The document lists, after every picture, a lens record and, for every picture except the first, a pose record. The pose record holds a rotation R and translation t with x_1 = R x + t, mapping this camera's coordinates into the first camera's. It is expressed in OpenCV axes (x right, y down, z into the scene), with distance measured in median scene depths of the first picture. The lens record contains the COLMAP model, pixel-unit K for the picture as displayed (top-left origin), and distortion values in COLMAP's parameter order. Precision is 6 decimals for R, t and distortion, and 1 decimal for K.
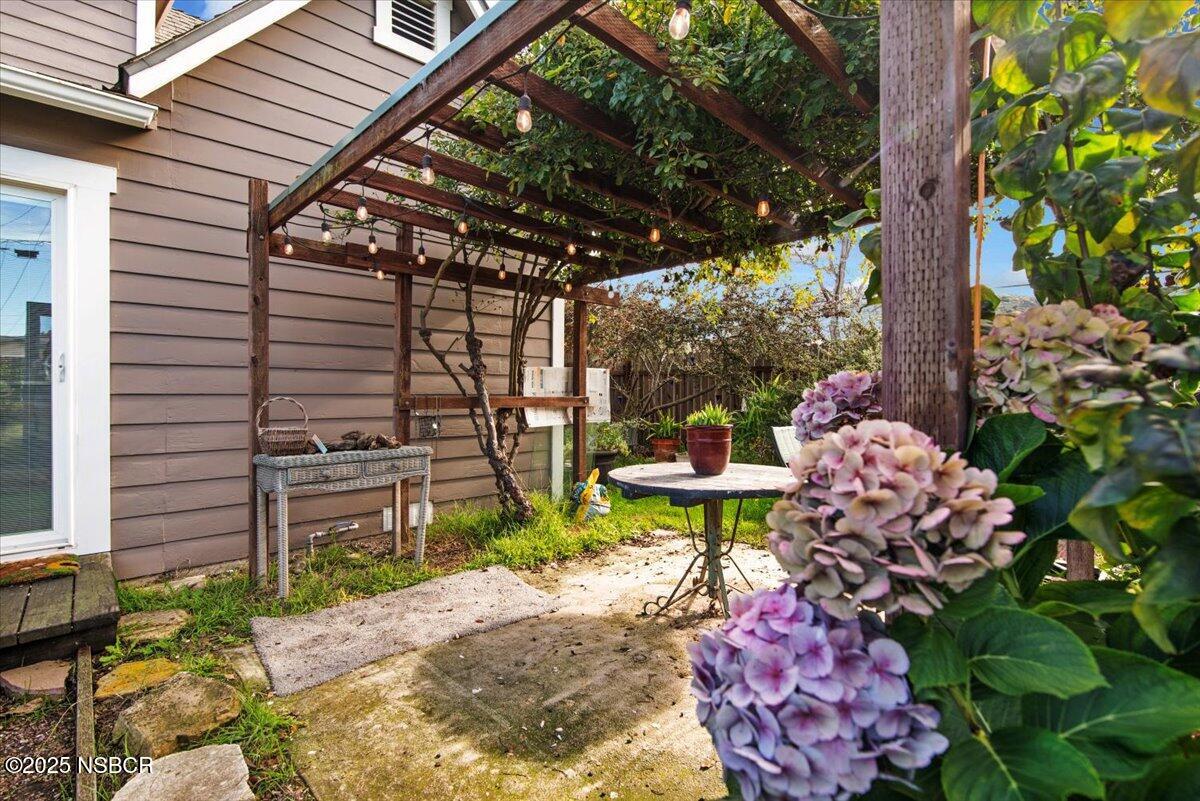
lens RADIAL K [[545.6, 0, 600.0], [0, 545.6, 400.5], [0, 0, 1]] dist [0.000323, 0.000102]
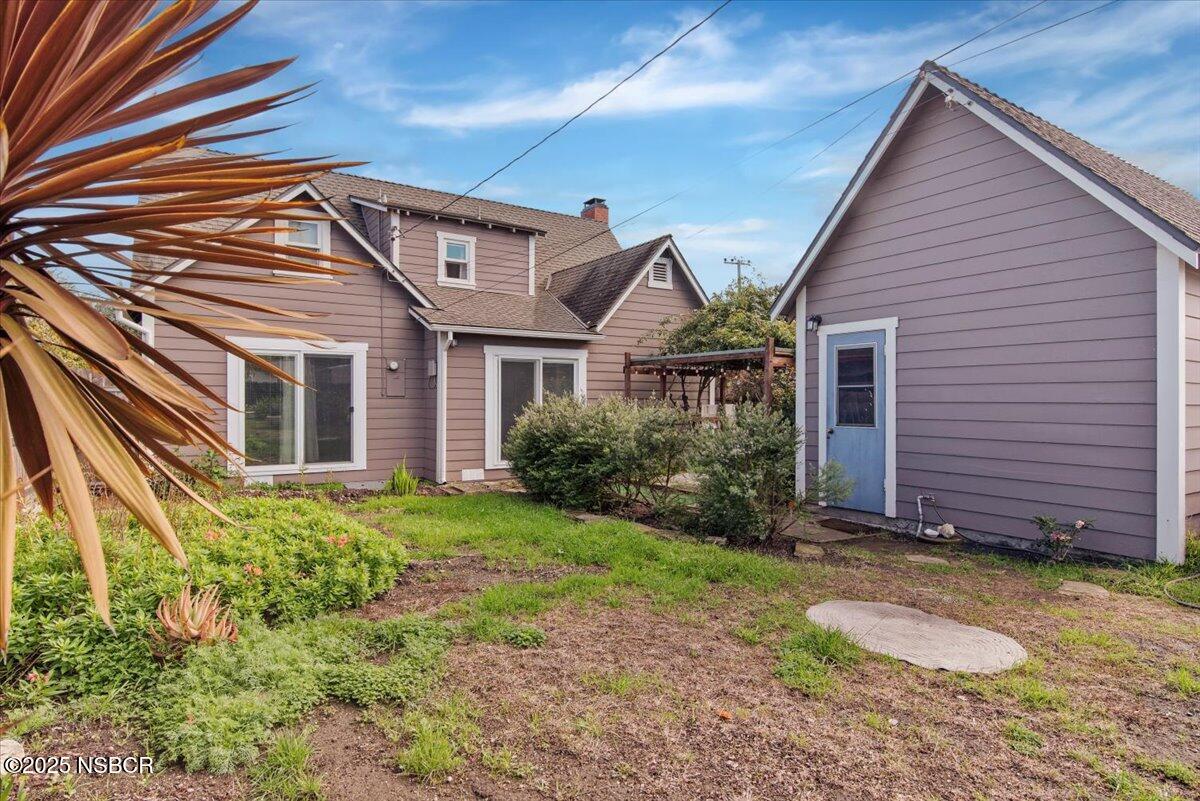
lens RADIAL K [[622.9, 0, 600.0], [0, 622.9, 400.5], [0, 0, 1]] dist [-0.000953, 0.000111]
pose [[0.982695, -0.000737, -0.185227, -0.076220], [-0.000373, 0.999982, -0.005962, -0.071468], [0.185228, 0.005928, 0.982678, -2.237000]]
